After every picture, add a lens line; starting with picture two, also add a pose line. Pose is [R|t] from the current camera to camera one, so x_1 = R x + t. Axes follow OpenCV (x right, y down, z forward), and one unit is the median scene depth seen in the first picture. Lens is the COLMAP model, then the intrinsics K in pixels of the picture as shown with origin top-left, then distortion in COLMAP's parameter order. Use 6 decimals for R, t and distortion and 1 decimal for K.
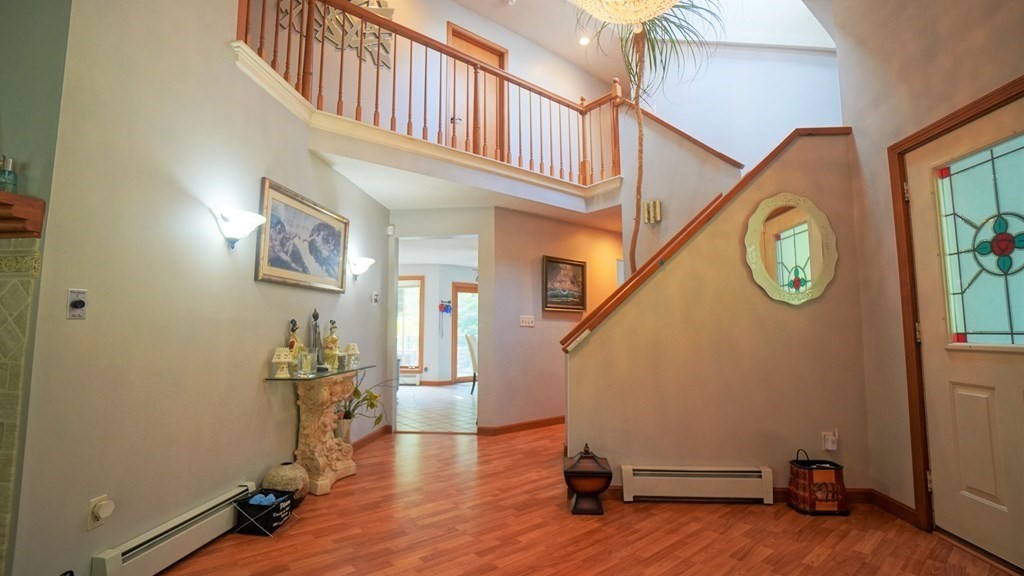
lens RADIAL K [[462.2, 0, 506.3], [0, 462.2, 287.2], [0, 0, 1]] dist [-0.047247, 0.016585]
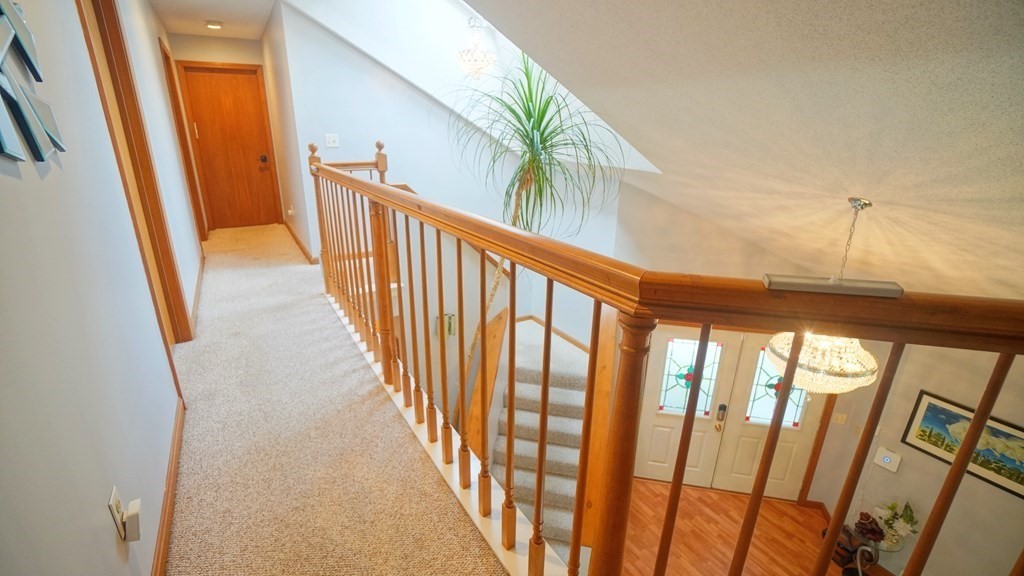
lens RADIAL K [[452.0, 0, 506.1], [0, 452.0, 287.6], [0, 0, 1]] dist [-0.067001, 0.021748]
pose [[0.141886, -0.323828, 0.935416, -0.901581], [-0.095889, 0.936036, 0.338587, -1.031559], [-0.985228, -0.137737, 0.101759, 1.474297]]
